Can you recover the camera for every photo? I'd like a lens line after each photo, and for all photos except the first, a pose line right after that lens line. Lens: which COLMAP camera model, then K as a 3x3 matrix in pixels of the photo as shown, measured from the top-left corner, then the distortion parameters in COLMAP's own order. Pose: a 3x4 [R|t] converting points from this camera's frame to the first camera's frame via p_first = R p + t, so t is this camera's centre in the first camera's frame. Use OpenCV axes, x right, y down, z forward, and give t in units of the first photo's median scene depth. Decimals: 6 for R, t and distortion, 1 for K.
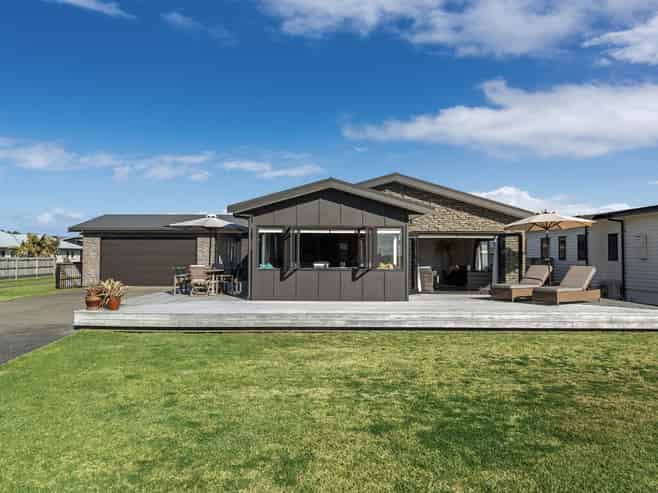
lens RADIAL K [[443.7, 0, 329.0], [0, 443.7, 246.5], [0, 0, 1]] dist [-0.001229, -0.000380]
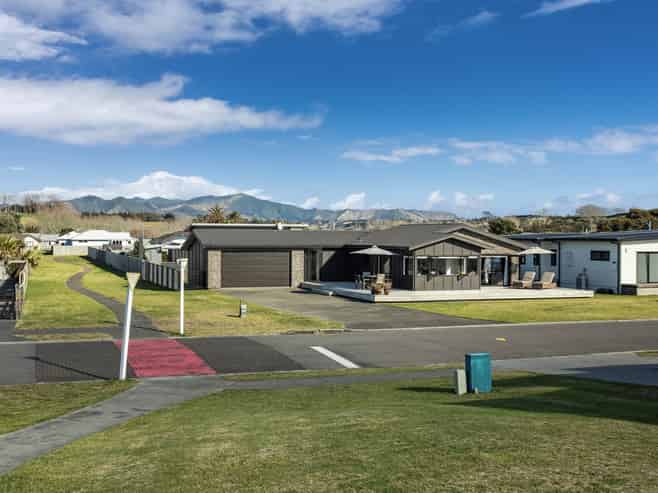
lens RADIAL K [[738.0, 0, 329.0], [0, 738.0, 246.5], [0, 0, 1]] dist [0.000715, 0.000239]
pose [[0.946590, -0.002073, 0.322432, -1.644568], [-0.008941, 0.999426, 0.032675, -0.193081], [-0.322315, -0.033813, 0.946028, -2.110274]]
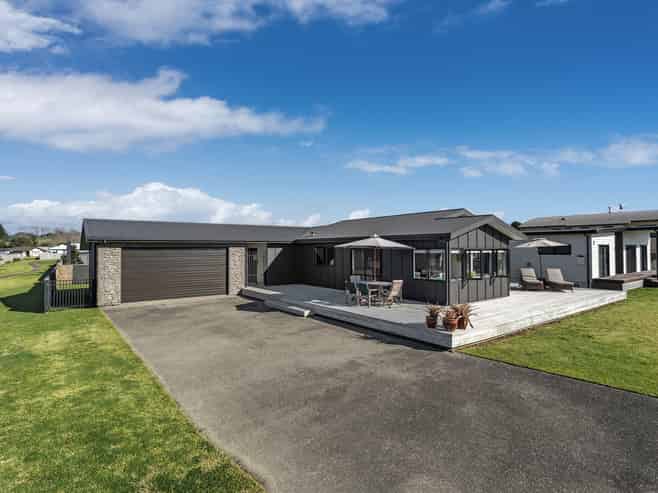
lens RADIAL K [[359.0, 0, 329.0], [0, 359.0, 246.5], [0, 0, 1]] dist [-0.002588, -0.000223]
pose [[0.817392, -0.004726, 0.576062, -1.052289], [-0.005304, 0.999862, 0.015728, -0.065164], [-0.576057, -0.015911, 0.817255, 0.329344]]
